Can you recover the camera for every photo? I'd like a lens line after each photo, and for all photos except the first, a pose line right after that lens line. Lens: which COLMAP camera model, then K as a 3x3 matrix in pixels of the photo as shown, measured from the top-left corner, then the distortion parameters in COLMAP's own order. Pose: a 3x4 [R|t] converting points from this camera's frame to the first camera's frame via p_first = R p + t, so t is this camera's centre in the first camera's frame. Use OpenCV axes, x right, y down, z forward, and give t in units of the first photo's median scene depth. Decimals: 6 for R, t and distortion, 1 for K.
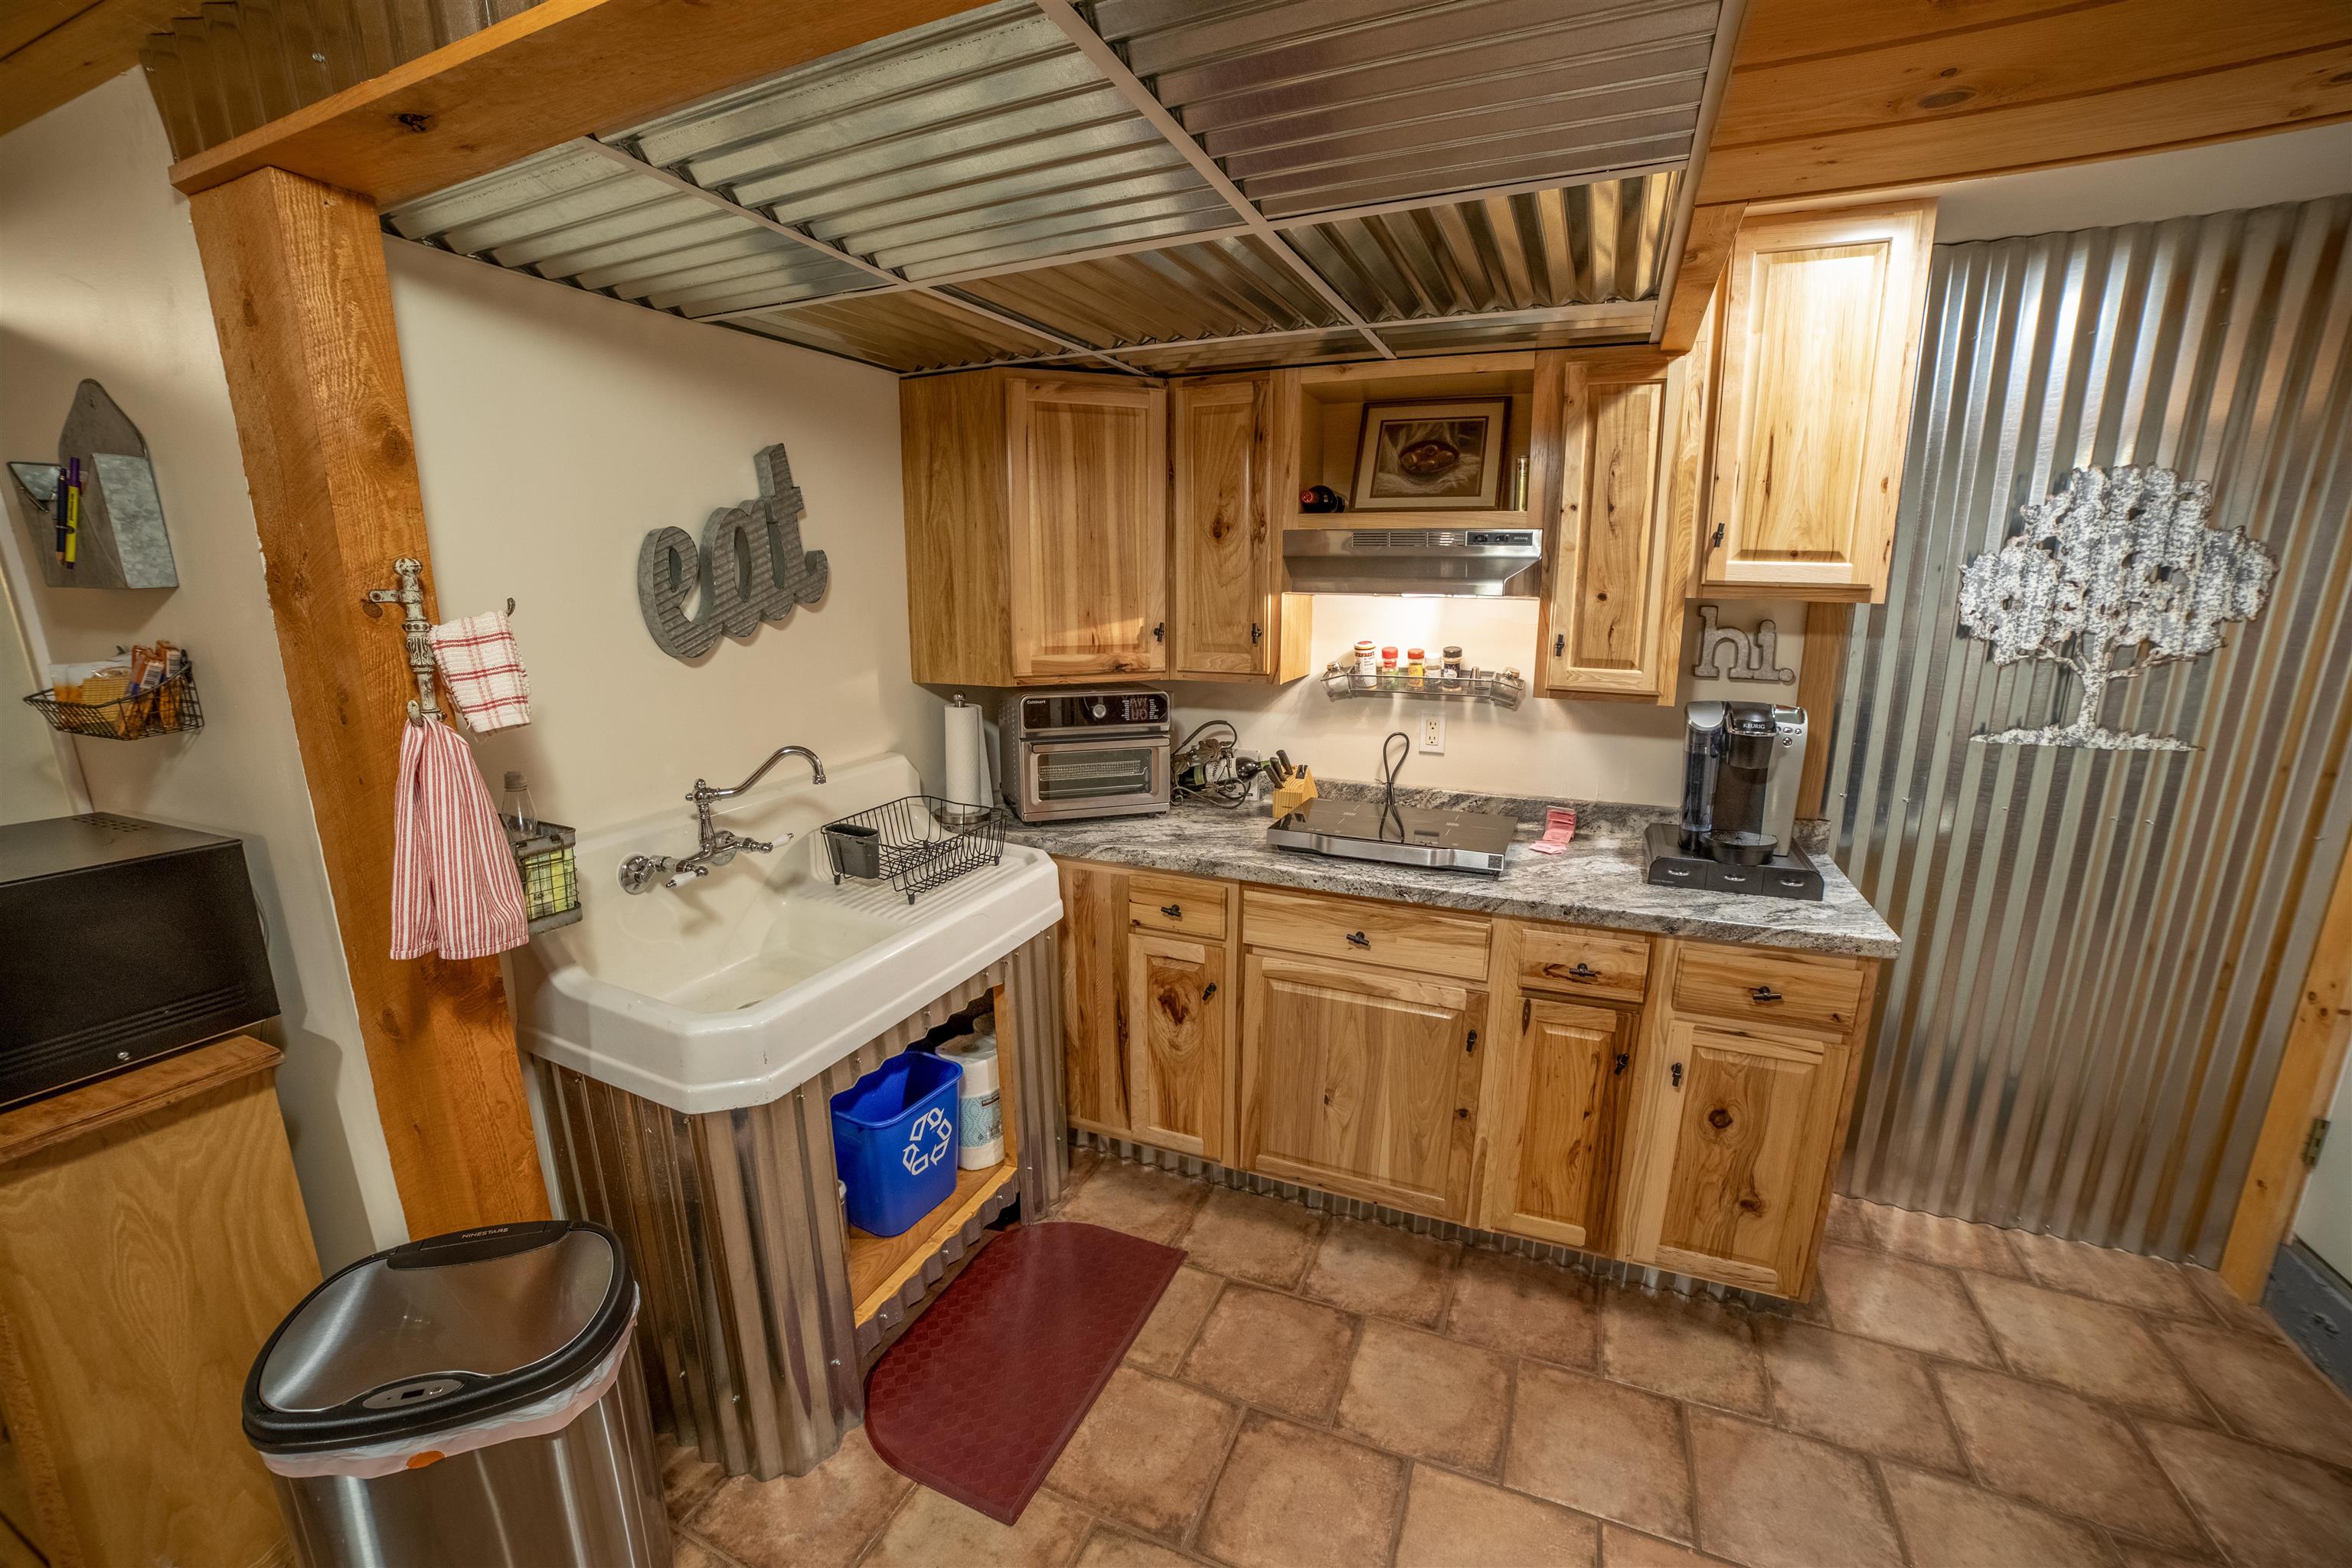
lens RADIAL K [[947.5, 0, 1176.0], [0, 947.5, 784.0], [0, 0, 1]] dist [-0.087729, 0.024299]
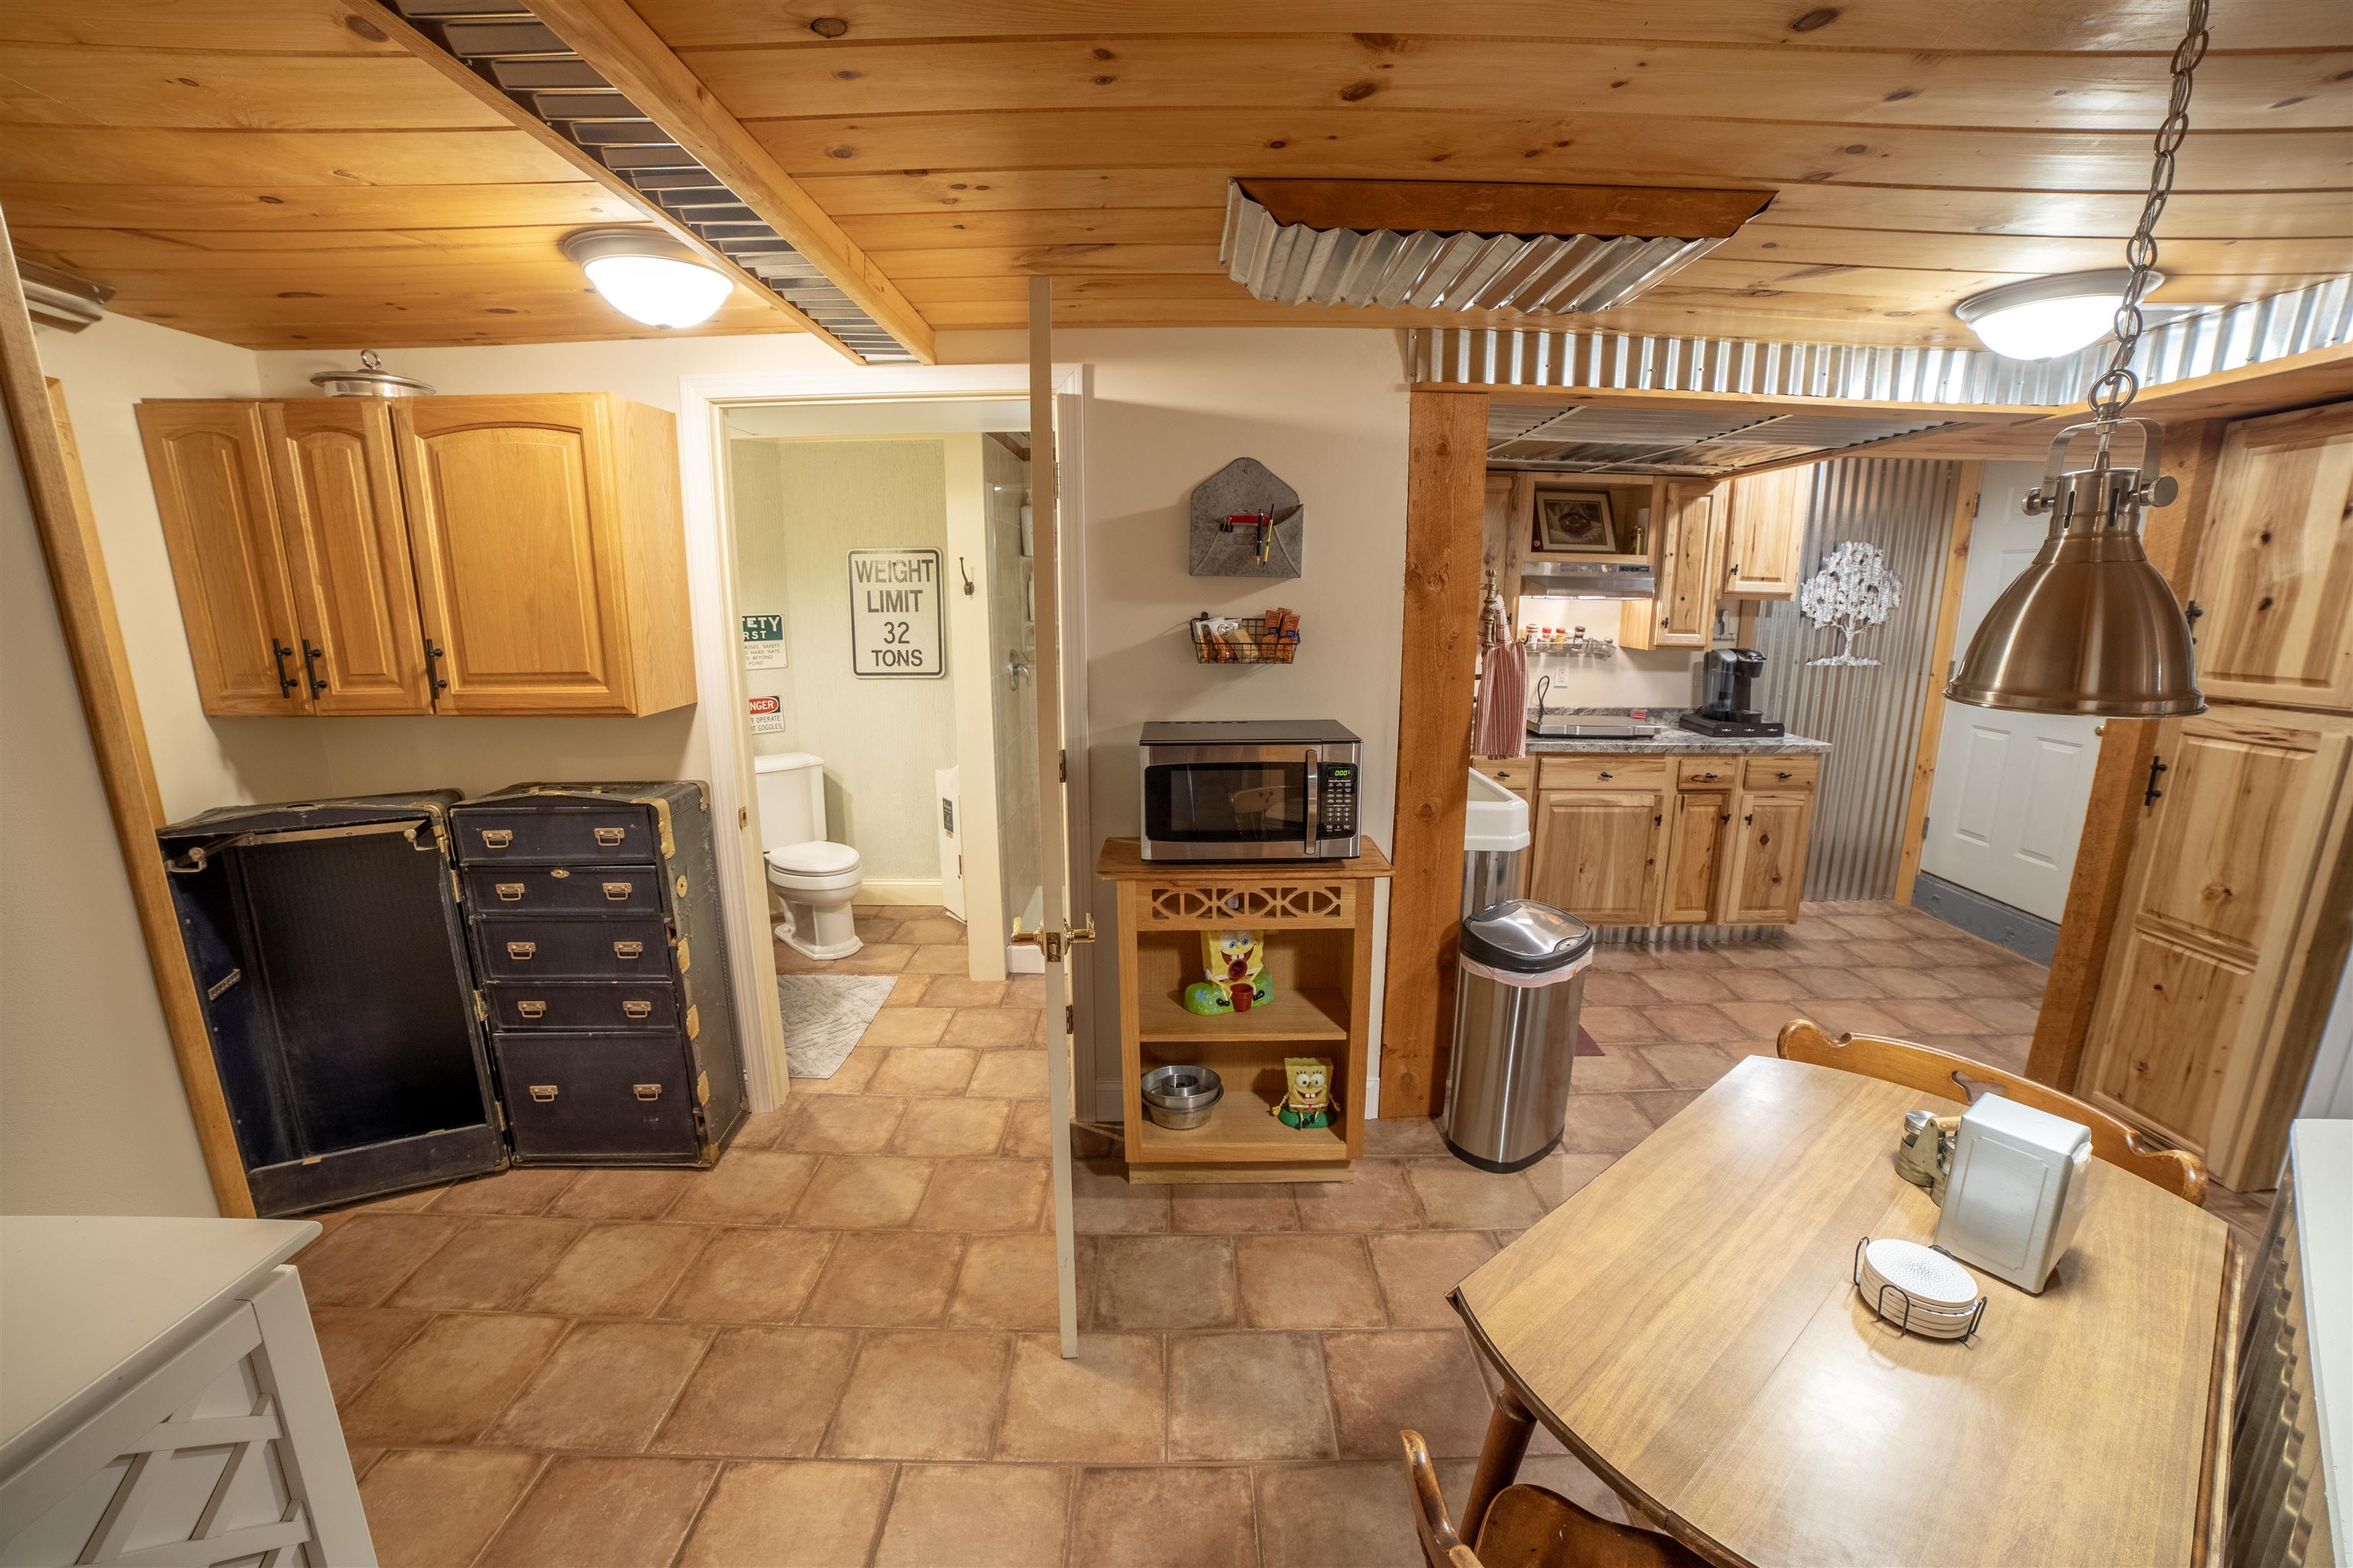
lens RADIAL K [[948.0, 0, 1176.5], [0, 948.0, 784.0], [0, 0, 1]] dist [-0.087729, 0.024299]
pose [[0.913908, -0.076198, 0.398704, -1.446110], [0.081077, 0.996697, 0.004639, 0.108056], [-0.397741, 0.028086, 0.917068, -0.414911]]
